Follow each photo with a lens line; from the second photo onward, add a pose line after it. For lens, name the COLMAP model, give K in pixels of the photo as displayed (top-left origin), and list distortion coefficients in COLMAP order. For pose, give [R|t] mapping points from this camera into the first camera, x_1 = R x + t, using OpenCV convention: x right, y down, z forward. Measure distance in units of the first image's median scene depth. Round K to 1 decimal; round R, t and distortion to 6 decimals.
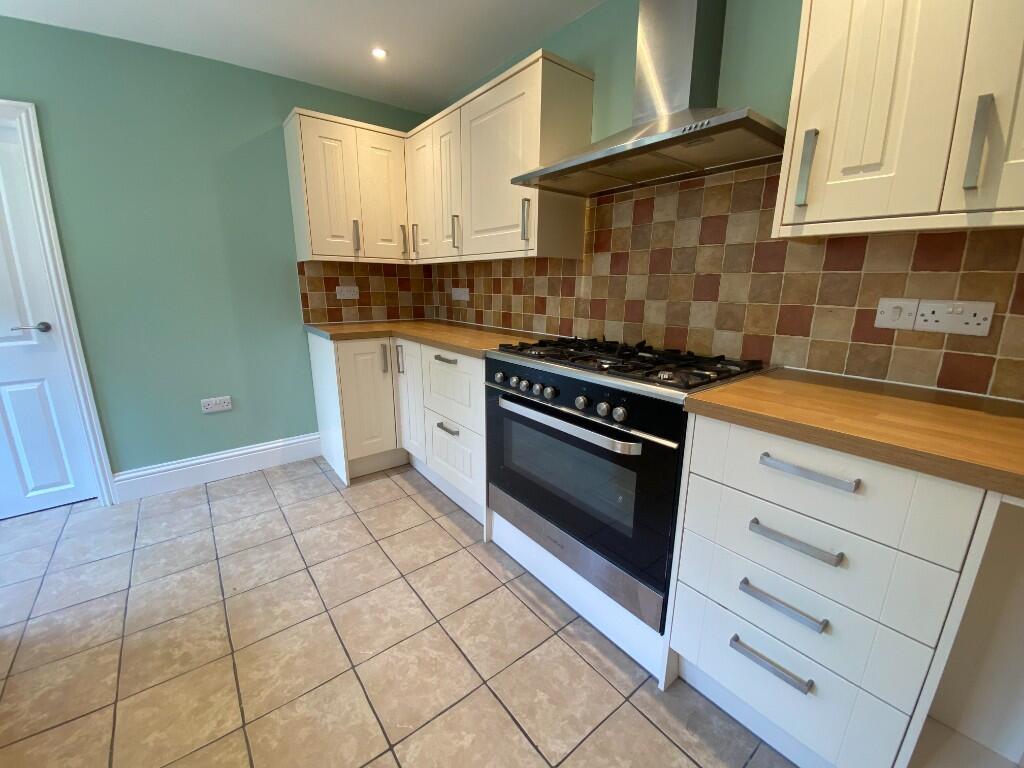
lens RADIAL K [[413.6, 0, 510.3], [0, 413.6, 384.1], [0, 0, 1]] dist [0.021371, -0.020988]
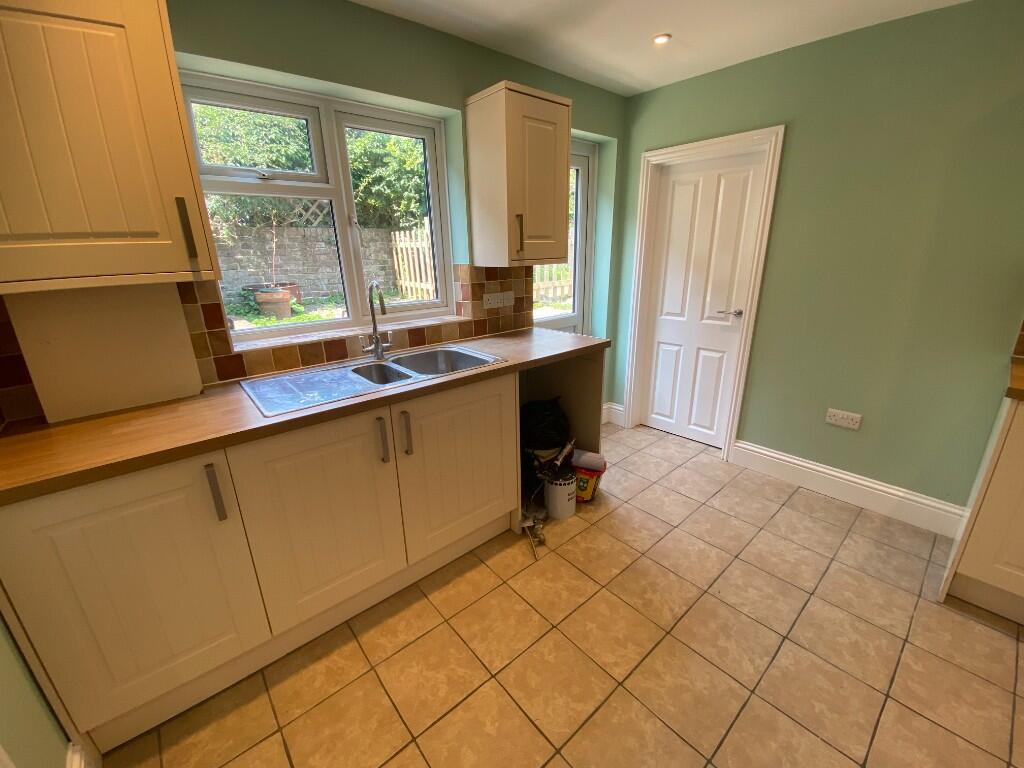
lens RADIAL K [[415.9, 0, 512.0], [0, 415.9, 384.0], [0, 0, 1]] dist [0.038980, -0.028089]
pose [[0.044225, 0.301911, -0.952310, 0.153527], [-0.216224, 0.933540, 0.285919, -0.169519], [0.975342, 0.193267, 0.106567, 0.239397]]
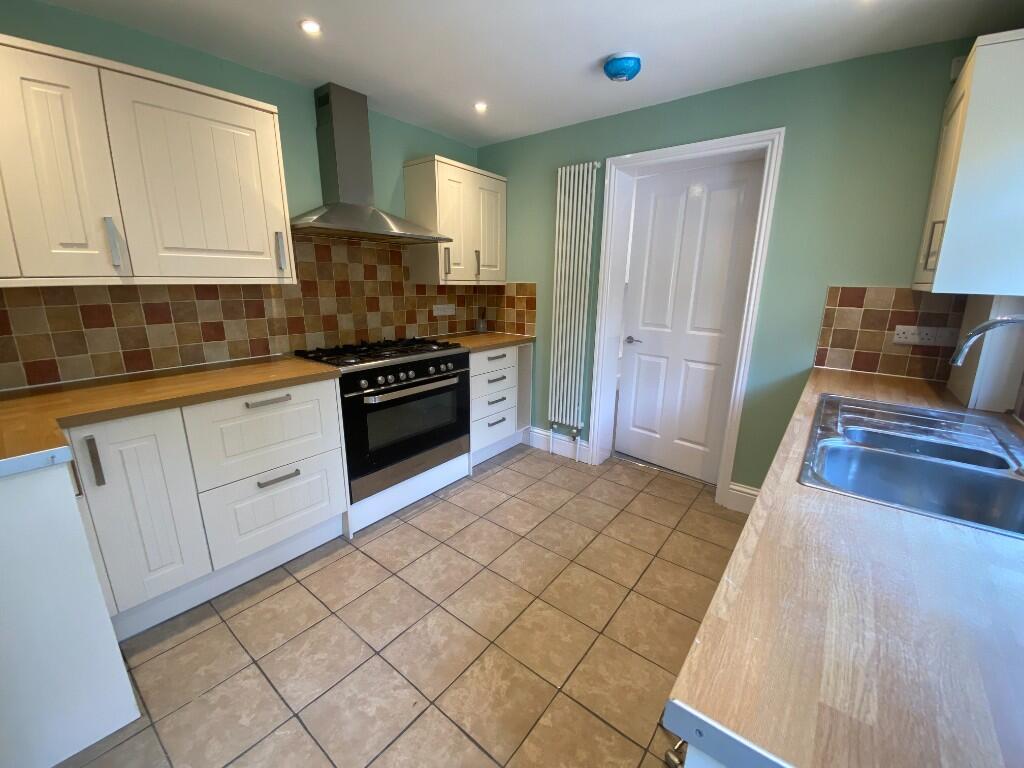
lens RADIAL K [[413.6, 0, 510.3], [0, 413.6, 384.1], [0, 0, 1]] dist [0.021371, -0.020988]
pose [[-0.238312, -0.240599, 0.940914, -1.175484], [0.217398, 0.931027, 0.293133, -0.255479], [-0.946544, 0.274410, -0.169569, 0.700865]]
